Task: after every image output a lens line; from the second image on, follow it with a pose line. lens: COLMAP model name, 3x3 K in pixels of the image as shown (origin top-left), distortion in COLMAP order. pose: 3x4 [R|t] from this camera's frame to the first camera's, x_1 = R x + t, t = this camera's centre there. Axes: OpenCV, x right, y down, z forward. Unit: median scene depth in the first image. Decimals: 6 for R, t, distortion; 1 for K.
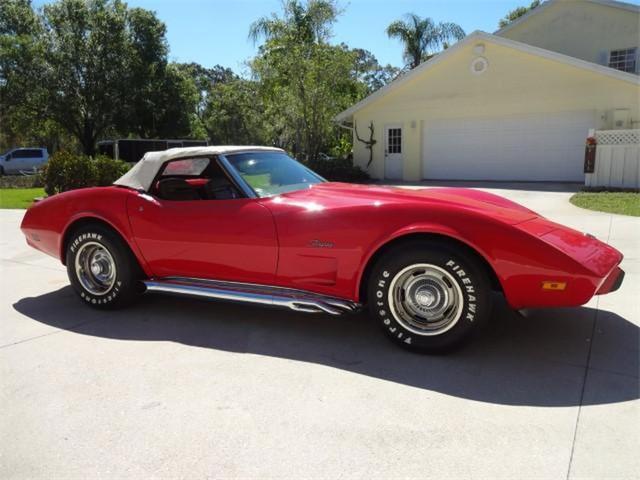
lens RADIAL K [[456.6, 0, 336.9], [0, 456.6, 252.4], [0, 0, 1]] dist [-0.008986, 0.004144]
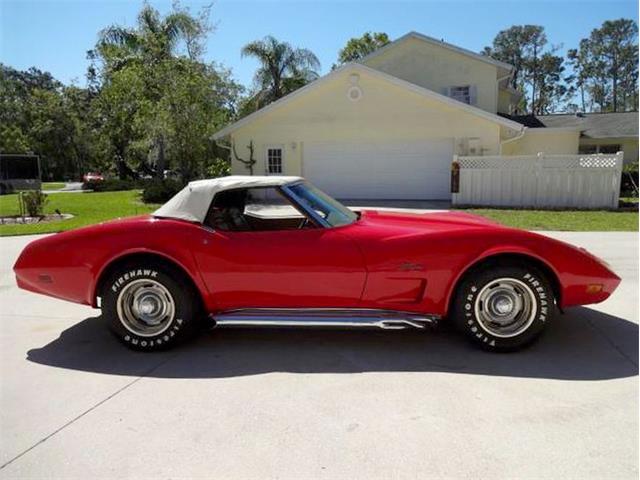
lens RADIAL K [[456.6, 0, 342.9], [0, 456.6, 261.9], [0, 0, 1]] dist [-0.008986, 0.004144]
pose [[0.942437, -0.054719, 0.329876, -0.451816], [0.060396, 0.998150, -0.006977, -0.026648], [-0.328884, 0.026498, 0.943999, -0.006760]]
